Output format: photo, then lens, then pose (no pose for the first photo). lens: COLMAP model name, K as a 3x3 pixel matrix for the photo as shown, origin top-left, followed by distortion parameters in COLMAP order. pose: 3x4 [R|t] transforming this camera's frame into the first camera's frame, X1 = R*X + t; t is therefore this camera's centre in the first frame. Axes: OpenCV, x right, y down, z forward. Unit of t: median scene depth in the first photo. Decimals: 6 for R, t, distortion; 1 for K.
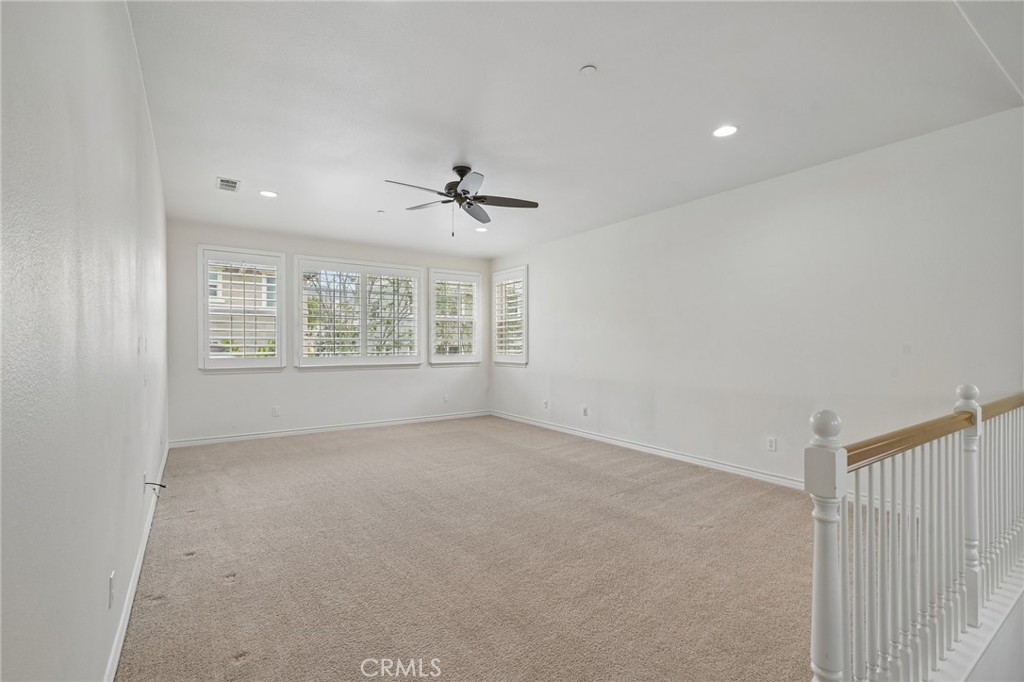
lens RADIAL K [[466.7, 0, 510.8], [0, 466.7, 341.4], [0, 0, 1]] dist [0.009445, 0.000832]
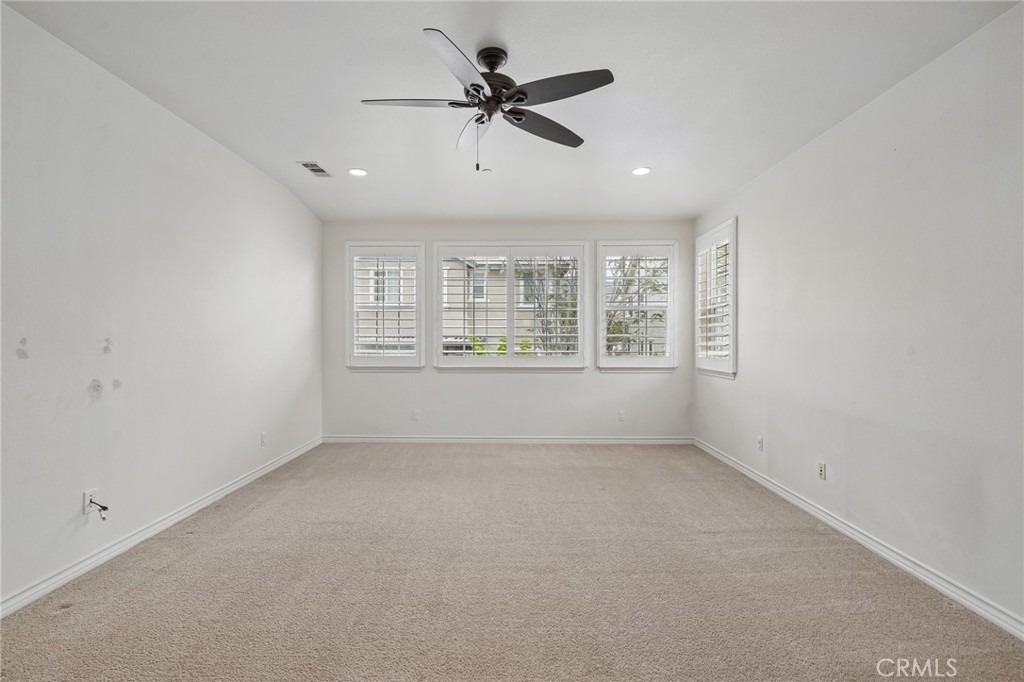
lens RADIAL K [[466.7, 0, 510.8], [0, 466.7, 341.7], [0, 0, 1]] dist [0.009445, 0.000832]
pose [[0.807179, 0.004382, -0.590291, 0.171687], [0.003574, 0.999918, 0.012310, -0.004755], [0.590296, -0.012046, 0.807097, 0.331728]]
